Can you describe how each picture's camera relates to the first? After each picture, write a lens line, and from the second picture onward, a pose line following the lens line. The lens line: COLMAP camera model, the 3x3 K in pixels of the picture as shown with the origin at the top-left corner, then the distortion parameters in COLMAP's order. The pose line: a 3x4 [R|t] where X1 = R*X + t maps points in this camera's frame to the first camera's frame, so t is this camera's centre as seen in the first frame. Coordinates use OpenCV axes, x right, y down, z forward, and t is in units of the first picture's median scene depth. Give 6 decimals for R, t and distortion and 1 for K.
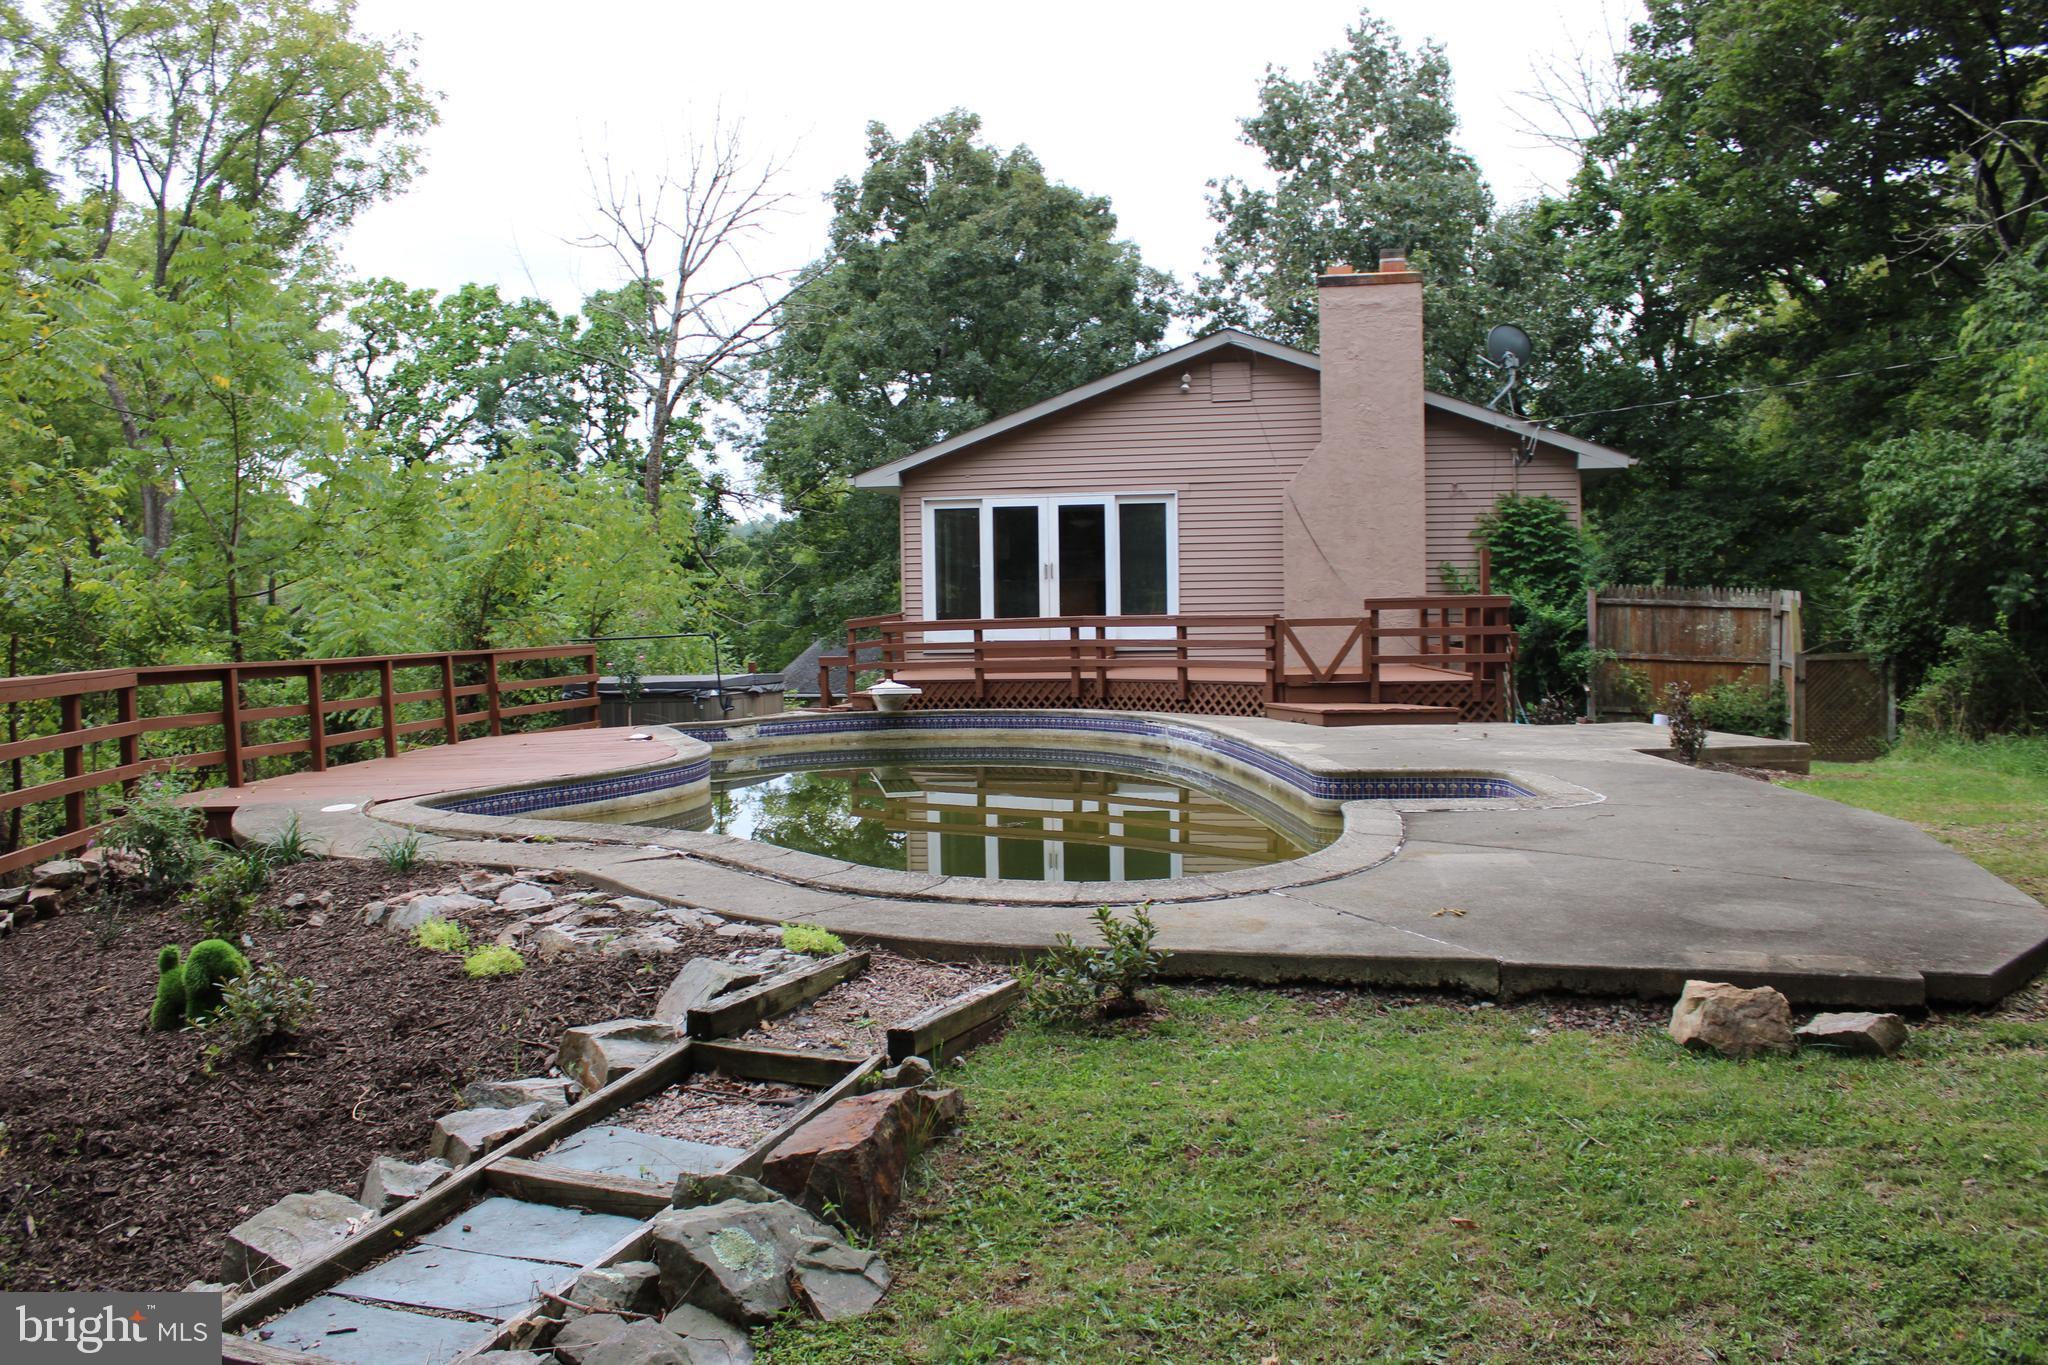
lens RADIAL K [[1753.3, 0, 1022.9], [0, 1753.3, 680.0], [0, 0, 1]] dist [-0.021806, -0.000743]
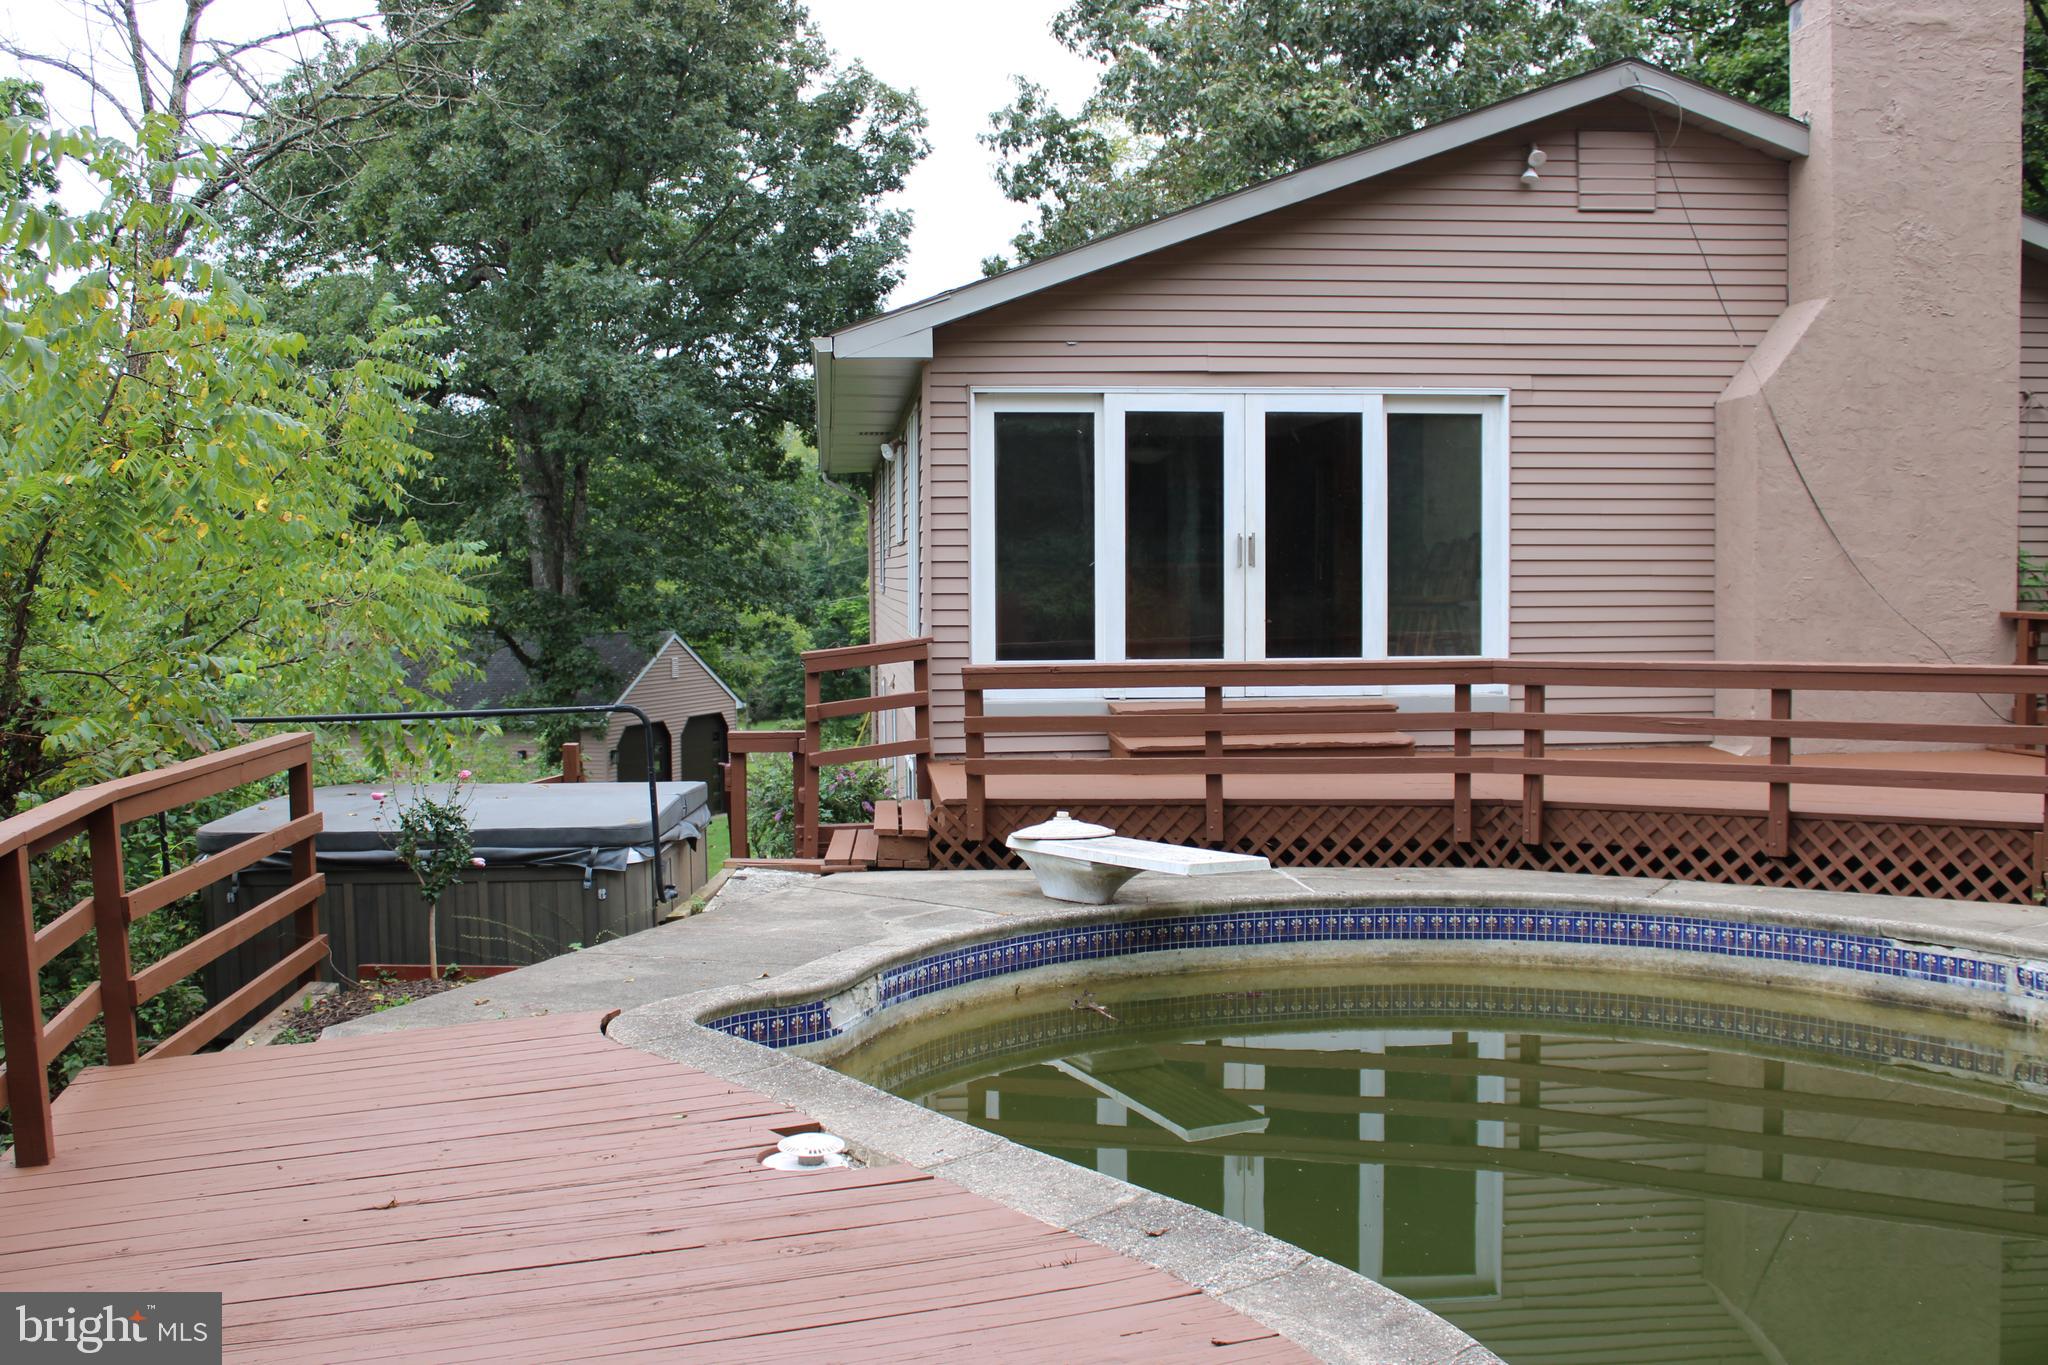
lens RADIAL K [[2107.1, 0, 1025.4], [0, 2107.1, 682.8], [0, 0, 1]] dist [-0.061058, 0.000000]
pose [[0.961479, -0.003947, 0.274850, -0.199307], [0.002097, 0.999973, 0.007025, -0.030833], [-0.274871, -0.006178, 0.961461, 0.475675]]
